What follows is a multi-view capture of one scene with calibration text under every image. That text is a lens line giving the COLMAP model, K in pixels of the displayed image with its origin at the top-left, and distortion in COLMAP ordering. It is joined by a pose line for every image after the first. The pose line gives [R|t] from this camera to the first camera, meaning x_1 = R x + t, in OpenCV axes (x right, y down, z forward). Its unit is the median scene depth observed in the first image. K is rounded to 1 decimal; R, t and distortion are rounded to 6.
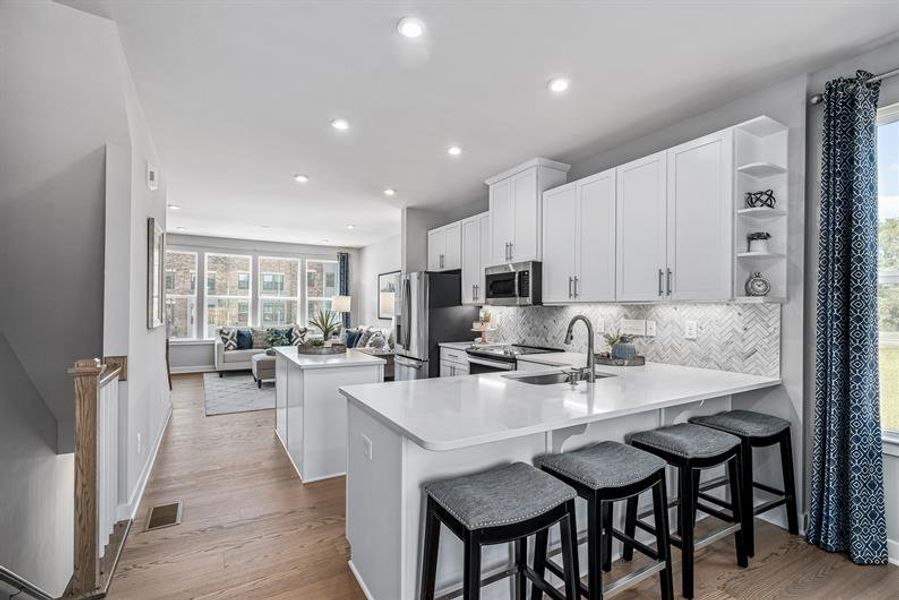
lens RADIAL K [[411.5, 0, 448.8], [0, 411.5, 305.8], [0, 0, 1]] dist [-0.004027, 0.002362]
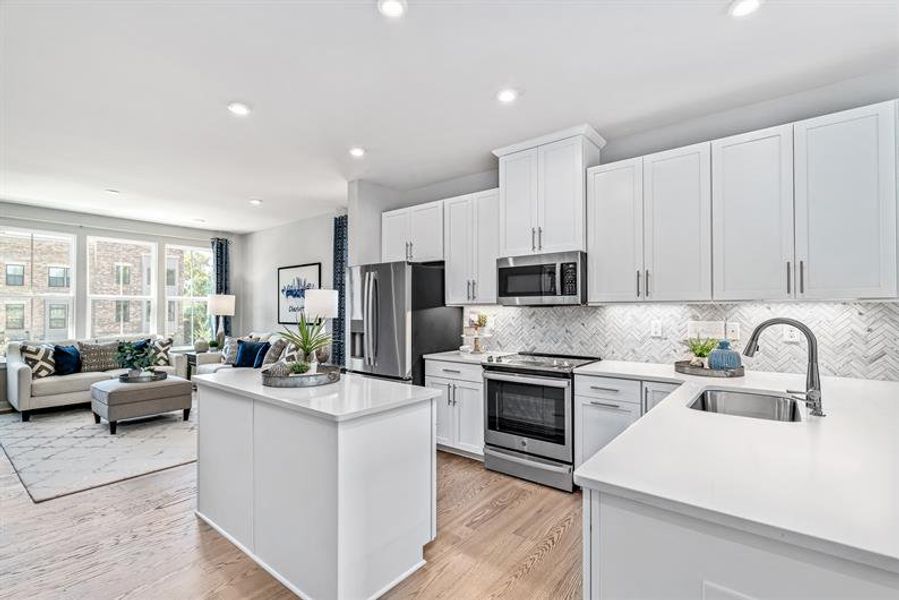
lens RADIAL K [[411.5, 0, 449.5], [0, 411.5, 304.9], [0, 0, 1]] dist [-0.004027, 0.002362]
pose [[0.934425, -0.003891, 0.356139, -0.256052], [0.005252, 0.999982, -0.002853, -0.000844], [-0.356121, 0.004537, 0.934429, 0.262588]]
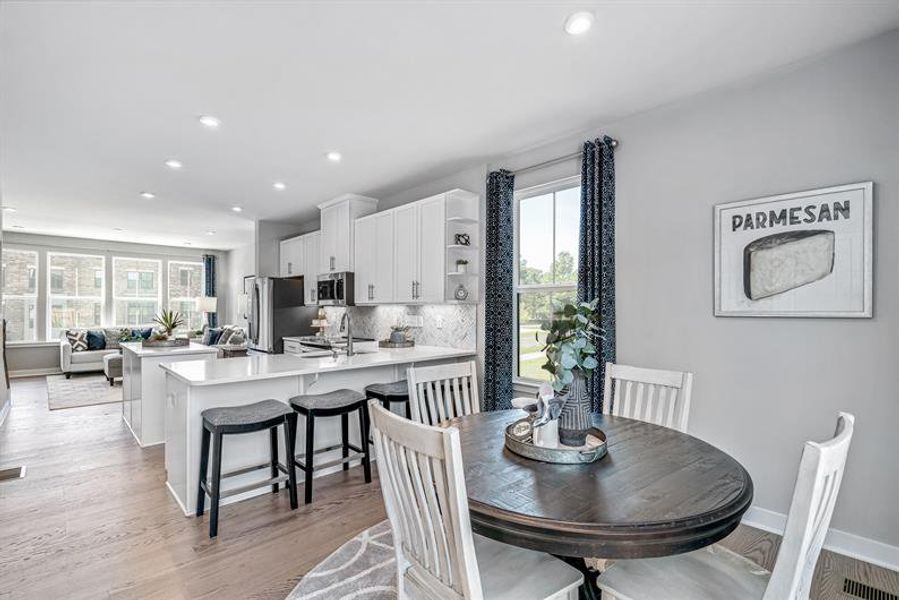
lens RADIAL K [[411.5, 0, 449.4], [0, 411.5, 307.5], [0, 0, 1]] dist [-0.004027, 0.002362]
pose [[0.972096, -0.004327, 0.234542, 0.168321], [0.003226, 0.999982, 0.005080, -0.000617], [-0.234560, -0.004182, 0.972093, -0.276780]]
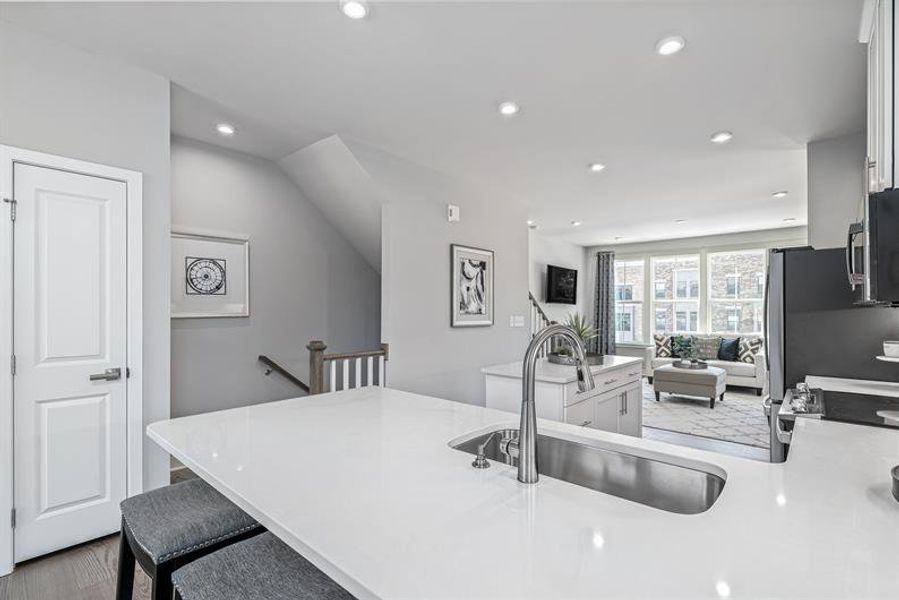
lens RADIAL K [[411.5, 0, 453.3], [0, 411.5, 302.6], [0, 0, 1]] dist [-0.004027, 0.002362]
pose [[0.309678, -0.024784, -0.950518, 0.353833], [0.004372, 0.999687, -0.024642, 0.005441], [0.950831, 0.003475, 0.309690, 0.388034]]
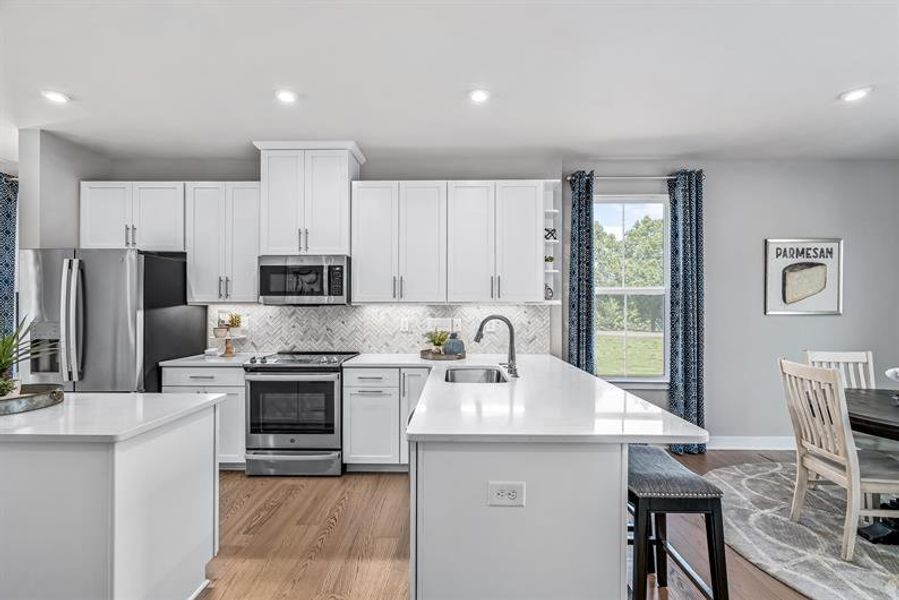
lens RADIAL K [[411.5, 0, 454.3], [0, 411.5, 305.8], [0, 0, 1]] dist [-0.004027, 0.002362]
pose [[0.514195, -0.000364, 0.857673, -0.345895], [-0.003635, 0.999990, 0.002604, -0.002074], [-0.857666, -0.004457, 0.514189, 0.267050]]
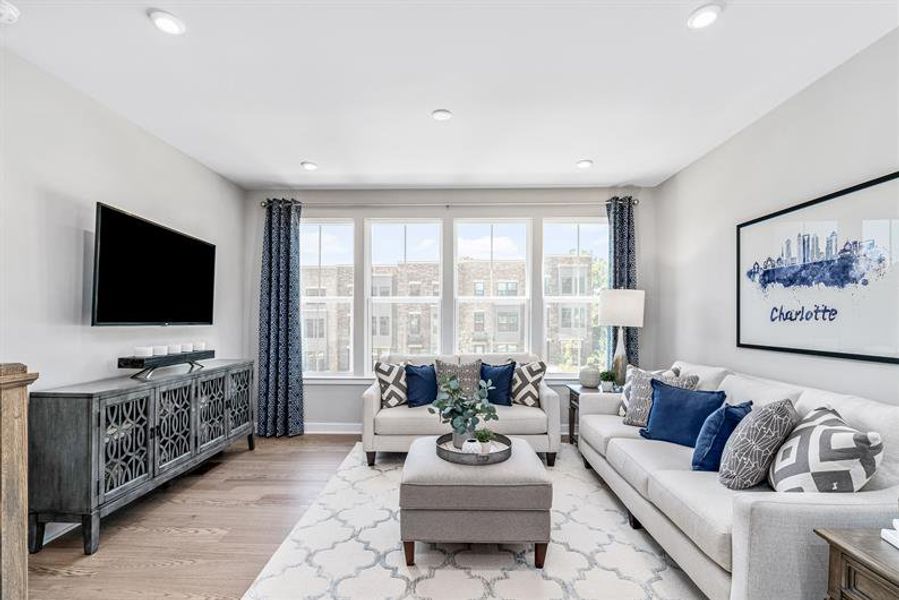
lens RADIAL K [[411.5, 0, 447.9], [0, 411.5, 319.9], [0, 0, 1]] dist [-0.004027, 0.002362]
pose [[0.849622, -0.004098, -0.527376, -0.347509], [0.011208, 0.999884, 0.010287, 0.002659], [0.527273, -0.014651, 0.849570, 0.986603]]
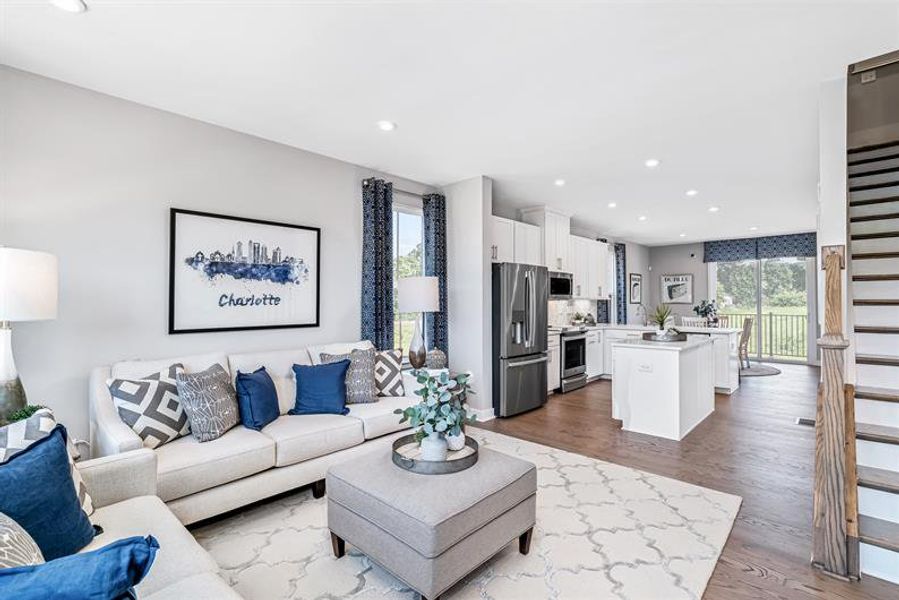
lens RADIAL K [[411.5, 0, 450.0], [0, 411.5, 299.5], [0, 0, 1]] dist [-0.004027, 0.002362]
pose [[-0.283737, -0.006886, 0.958877, -1.010082], [-0.011089, 0.999931, 0.003899, -0.002470], [-0.958838, -0.009526, -0.283794, 1.538880]]
